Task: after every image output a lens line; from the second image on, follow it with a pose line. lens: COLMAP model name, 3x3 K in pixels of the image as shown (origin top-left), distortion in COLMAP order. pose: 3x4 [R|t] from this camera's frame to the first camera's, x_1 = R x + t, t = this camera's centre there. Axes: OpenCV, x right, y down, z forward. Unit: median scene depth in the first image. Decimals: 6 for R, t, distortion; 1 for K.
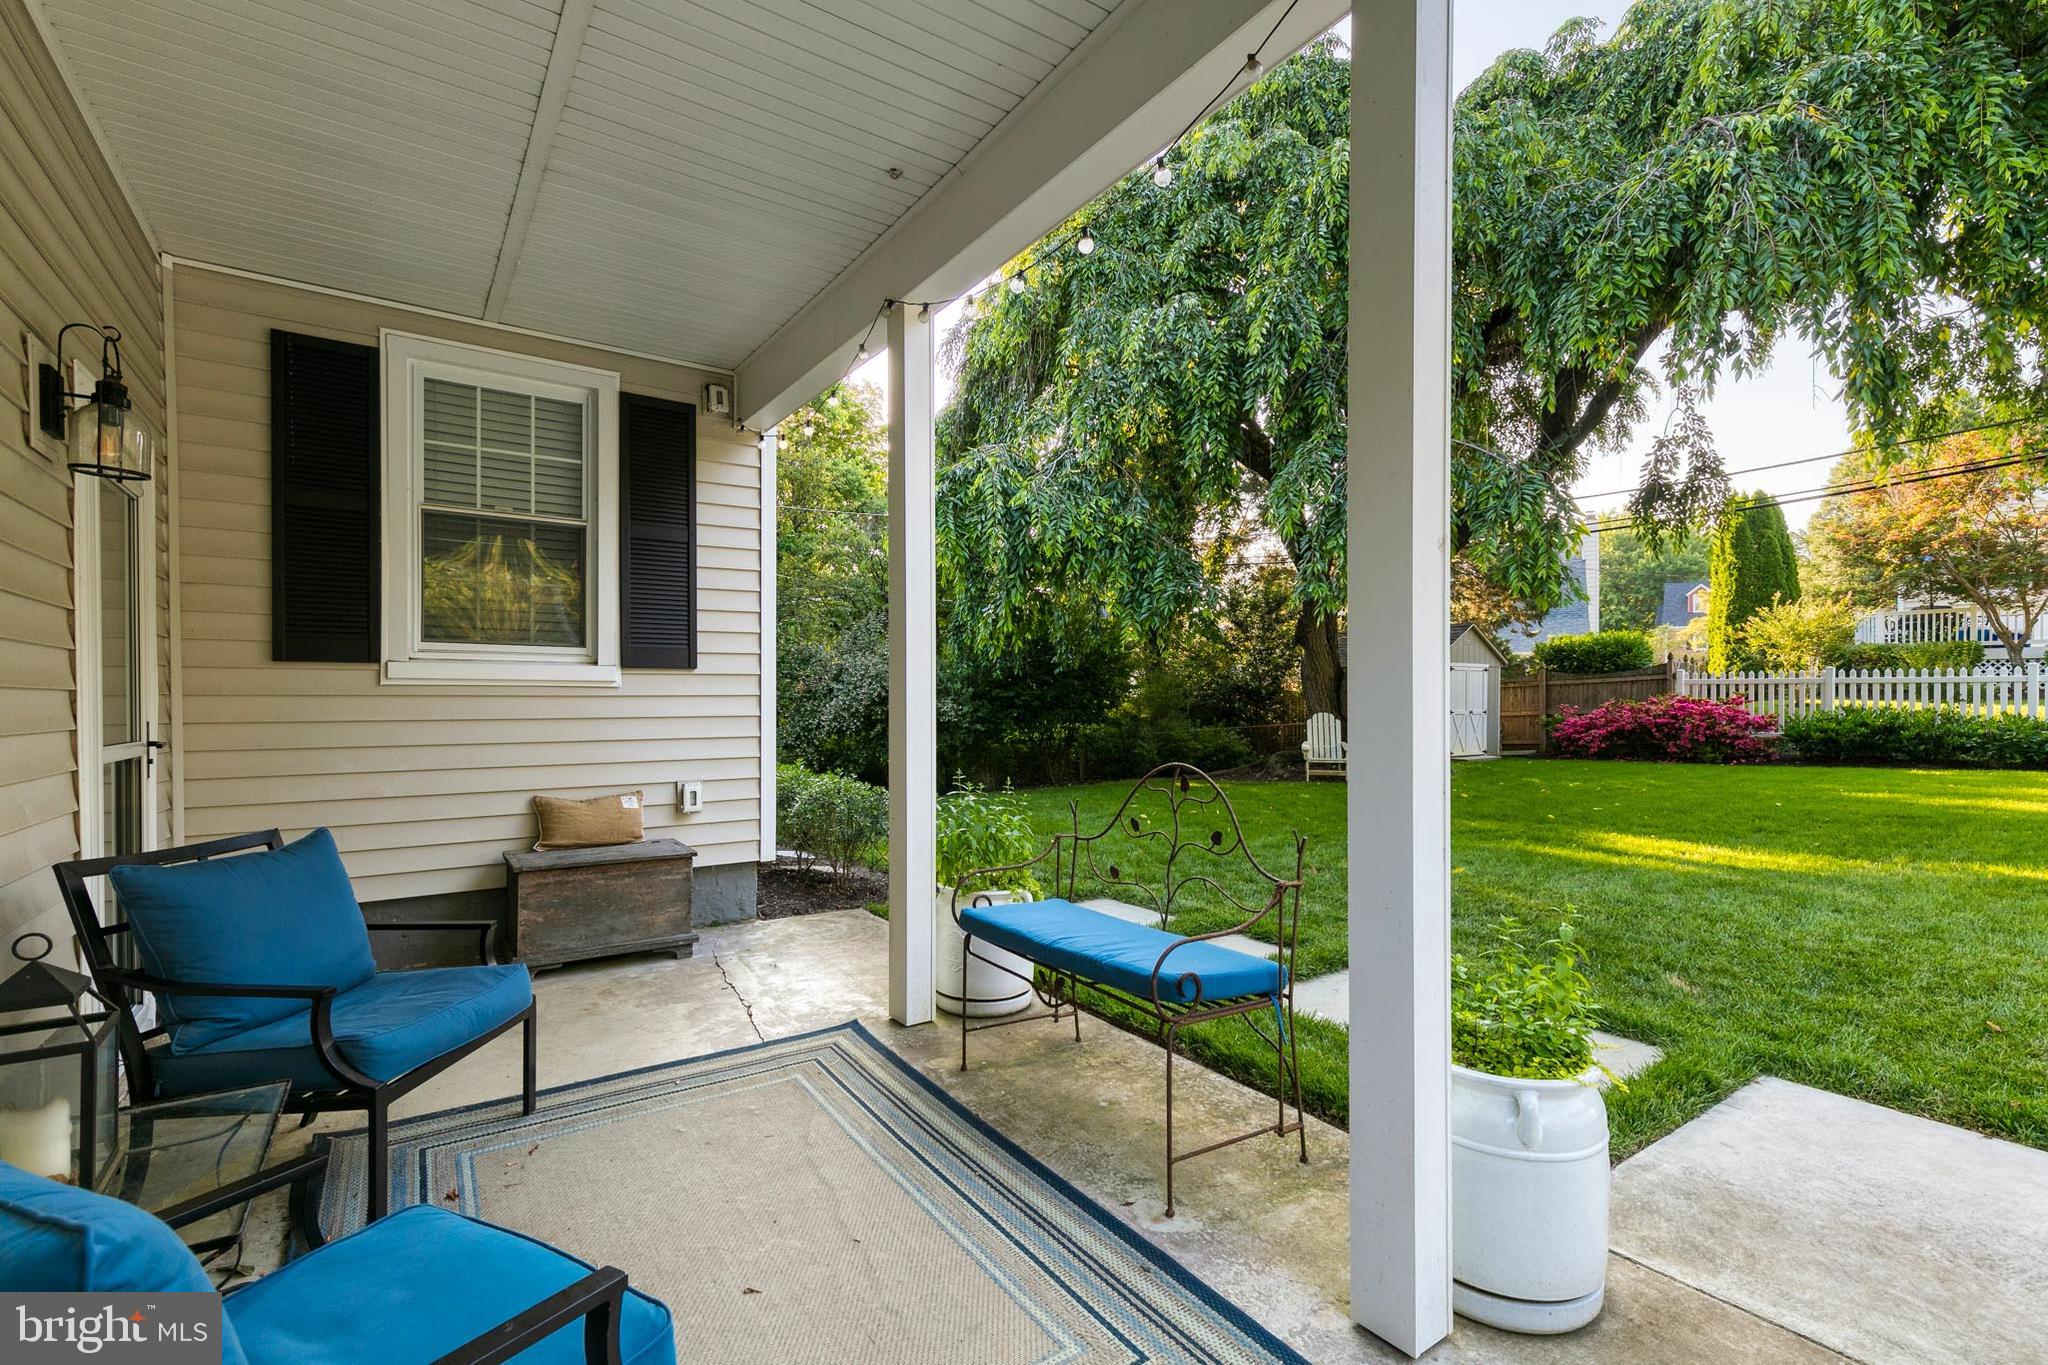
lens RADIAL K [[931.7, 0, 1067.1], [0, 931.7, 699.5], [0, 0, 1]] dist [0.010074, -0.000432]
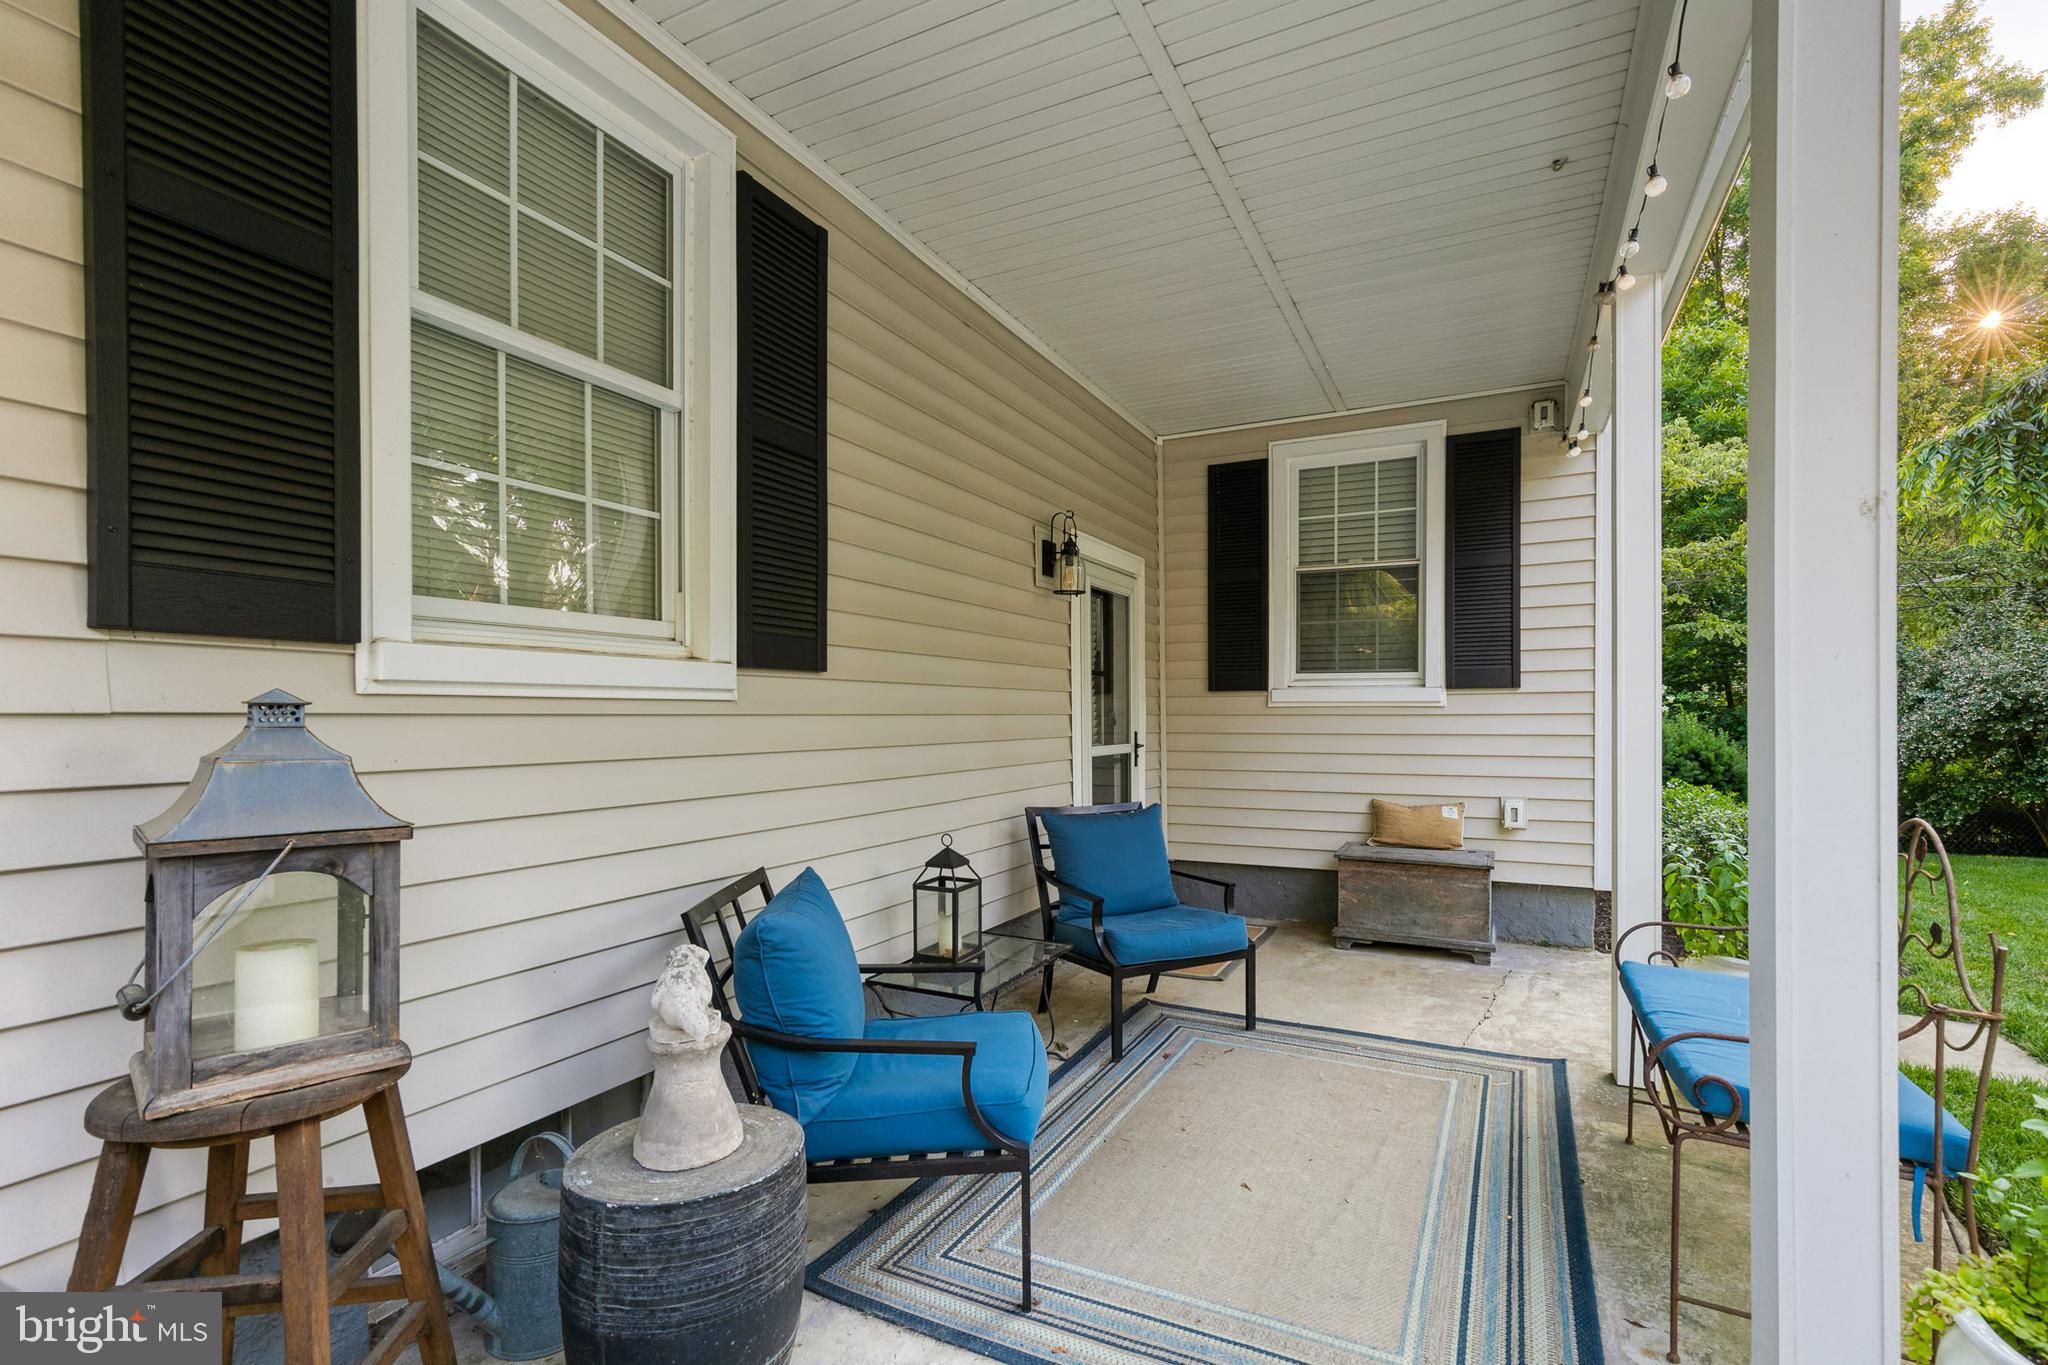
lens RADIAL K [[942.4, 0, 1037.7], [0, 942.4, 715.4], [0, 0, 1]] dist [0.003558, -0.006017]
pose [[0.465933, 0.002695, -0.884816, 0.316650], [0.001511, 0.999991, 0.003841, -0.008863], [0.884819, -0.003127, 0.465925, 0.070367]]
